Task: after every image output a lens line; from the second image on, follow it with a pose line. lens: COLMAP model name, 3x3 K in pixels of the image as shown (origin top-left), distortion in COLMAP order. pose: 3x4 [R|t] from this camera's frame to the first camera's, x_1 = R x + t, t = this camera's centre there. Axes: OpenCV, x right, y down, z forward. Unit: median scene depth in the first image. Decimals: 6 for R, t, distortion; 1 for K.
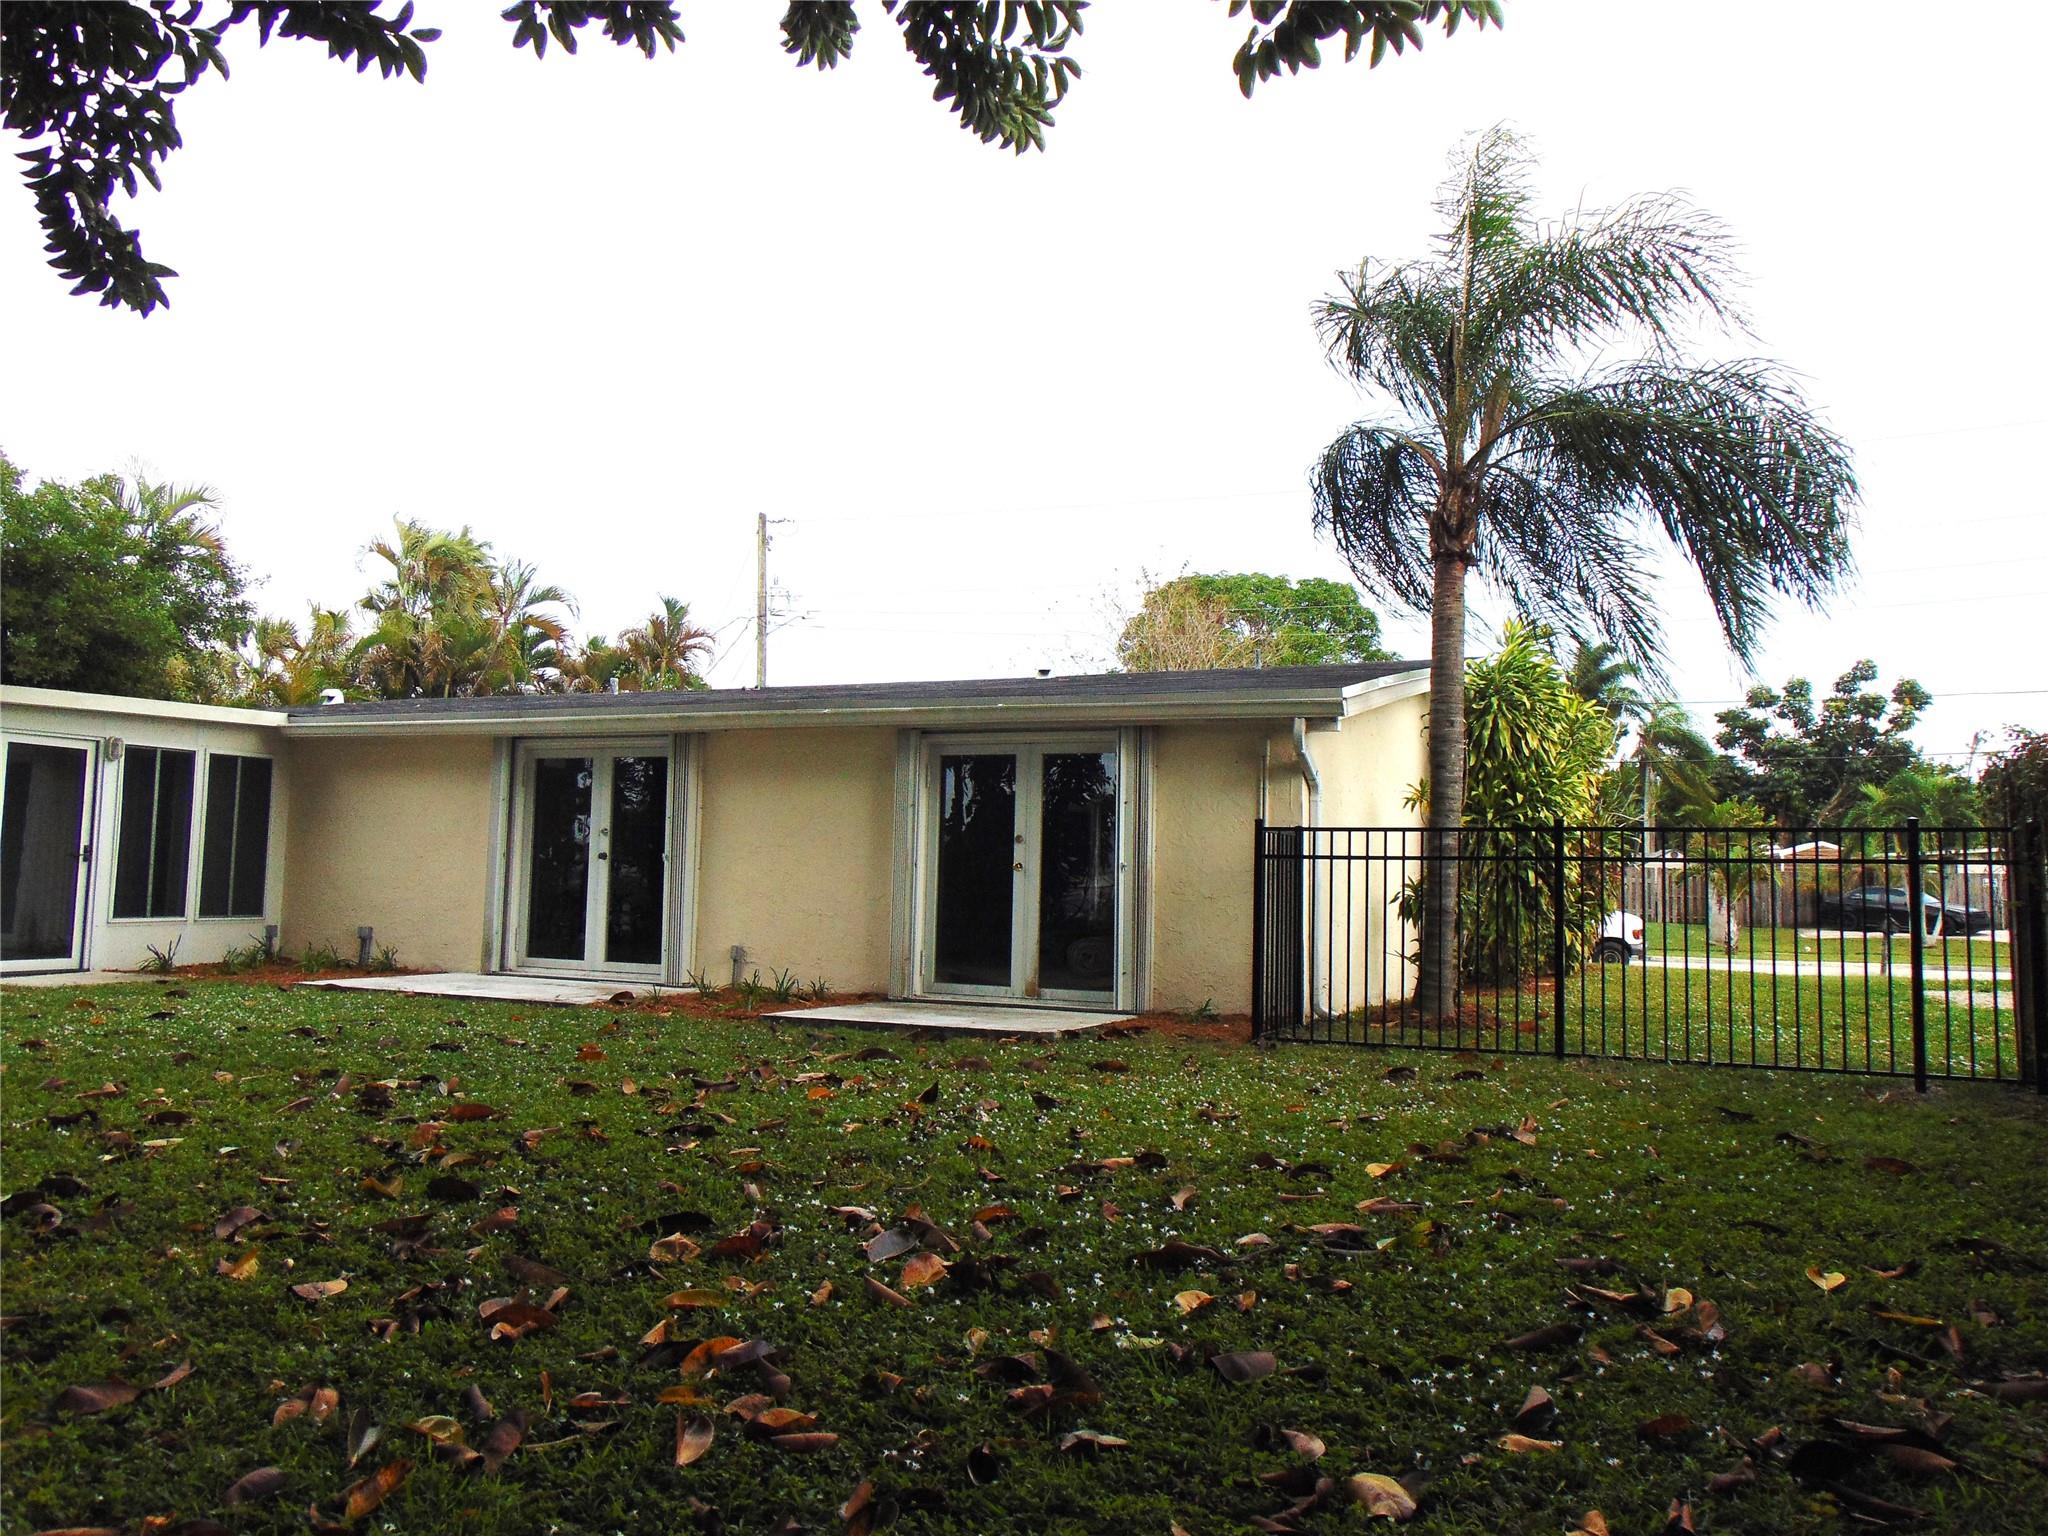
lens RADIAL K [[1543.3, 0, 1024.0], [0, 1543.3, 768.0], [0, 0, 1]] dist [-0.045763, 0.094442]
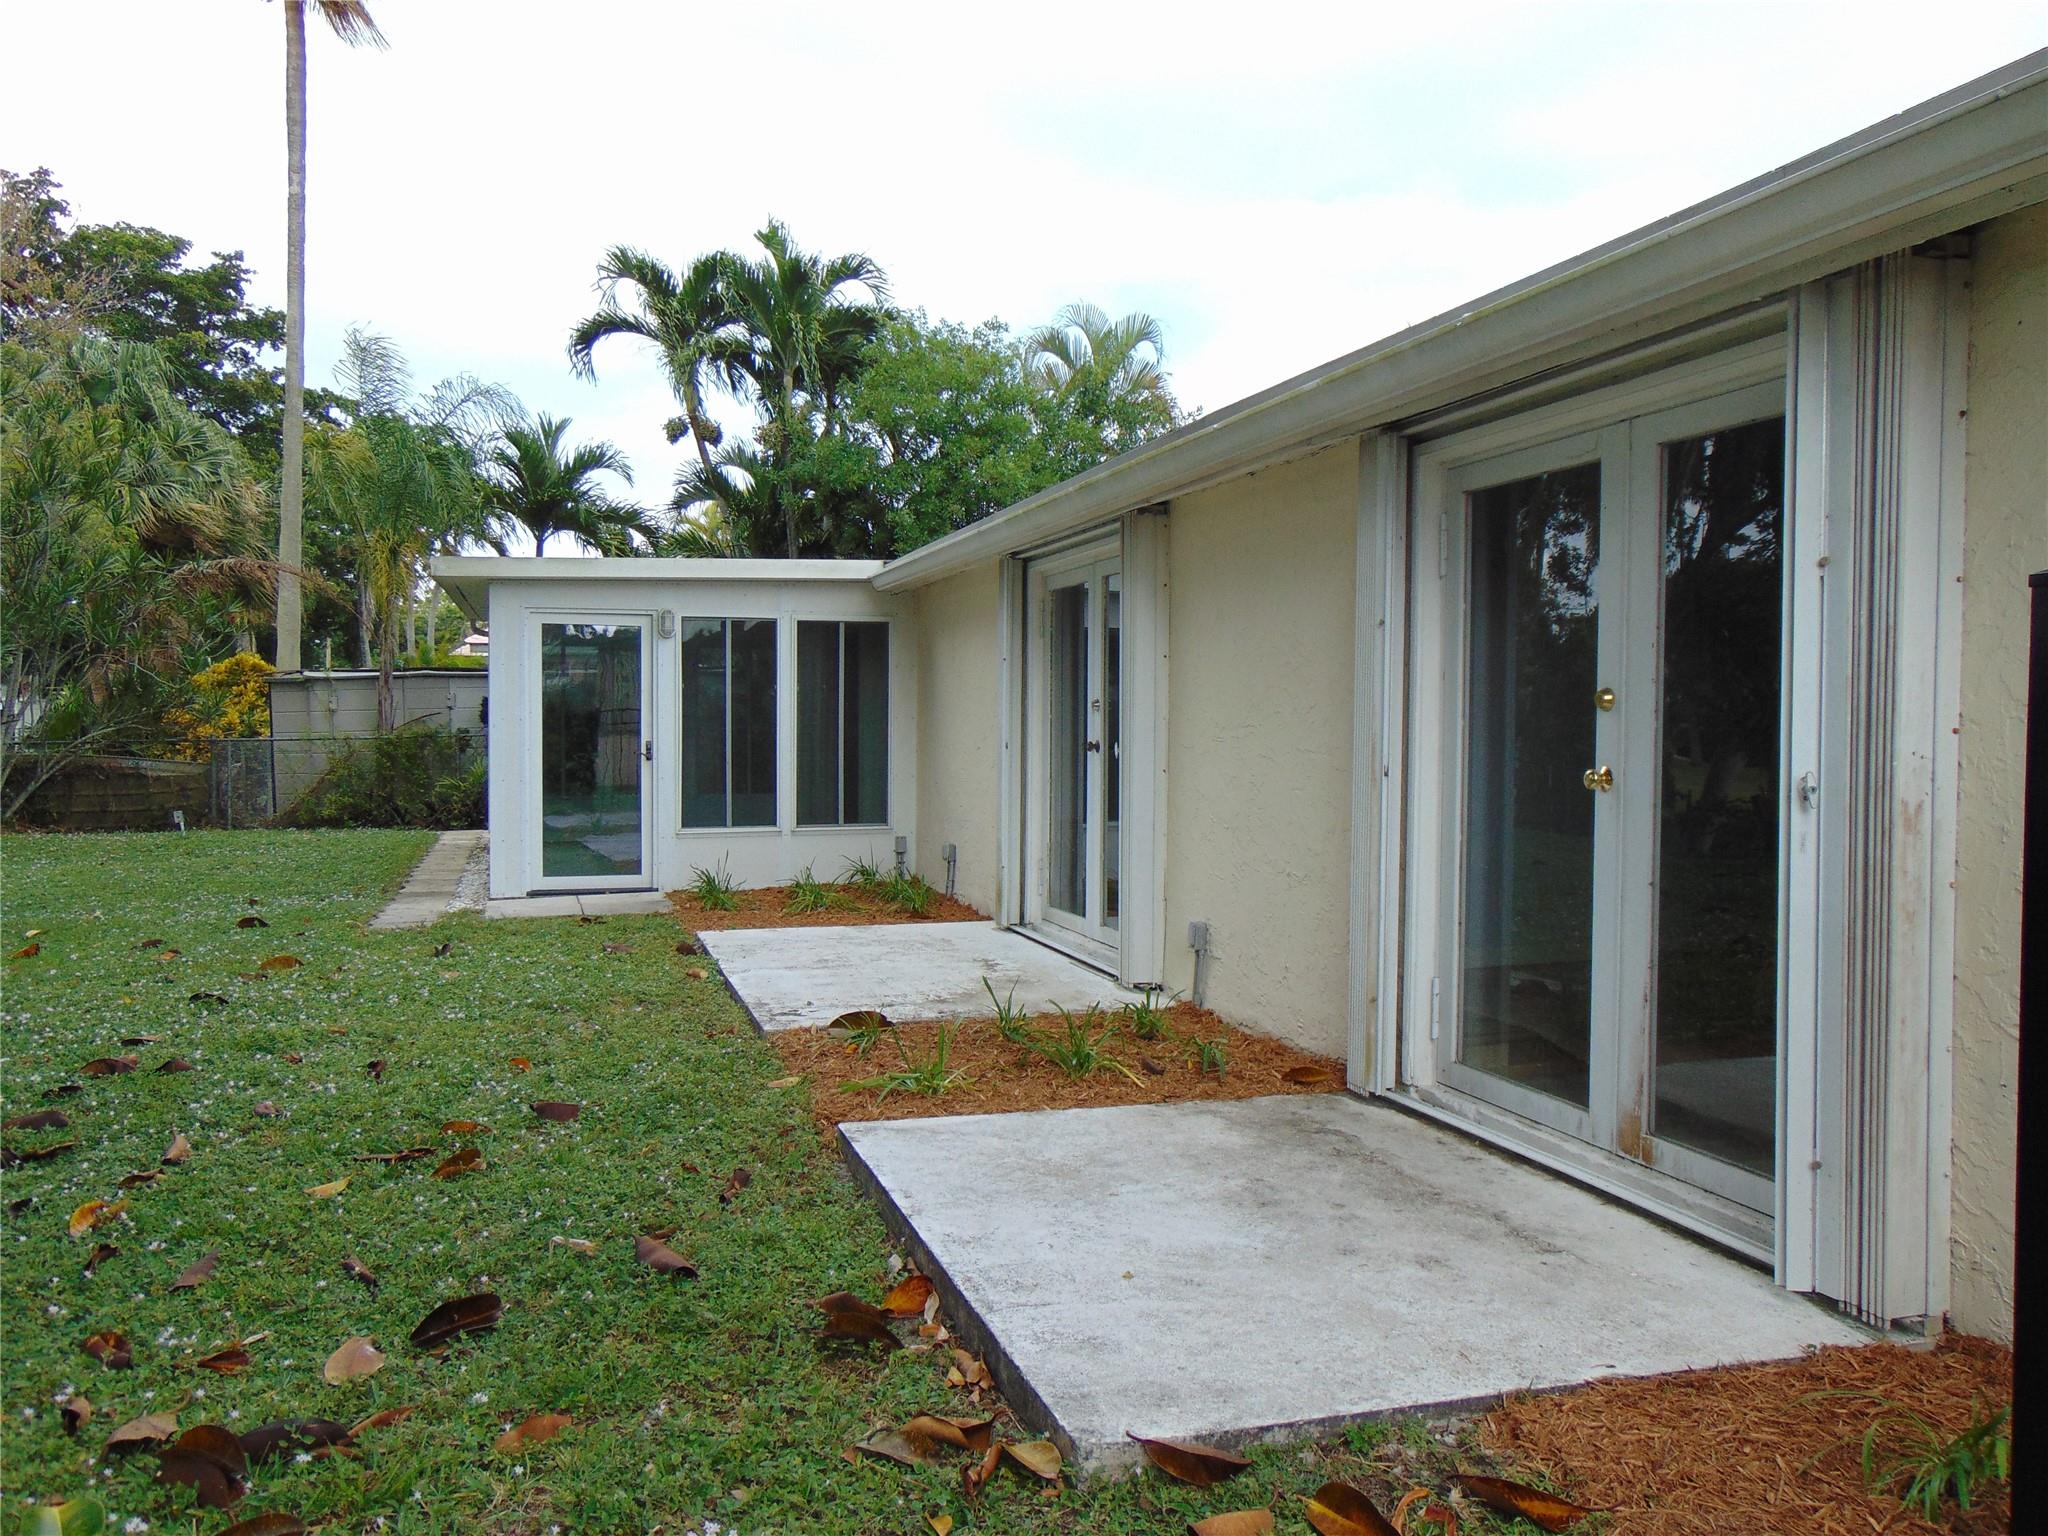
lens RADIAL K [[1543.3, 0, 1024.0], [0, 1543.3, 768.0], [0, 0, 1]] dist [-0.045763, 0.094442]
pose [[0.644331, 0.000257, -0.764747, 0.162490], [0.073855, 0.995305, 0.062560, 0.027151], [0.761173, -0.096790, 0.641286, 0.615897]]
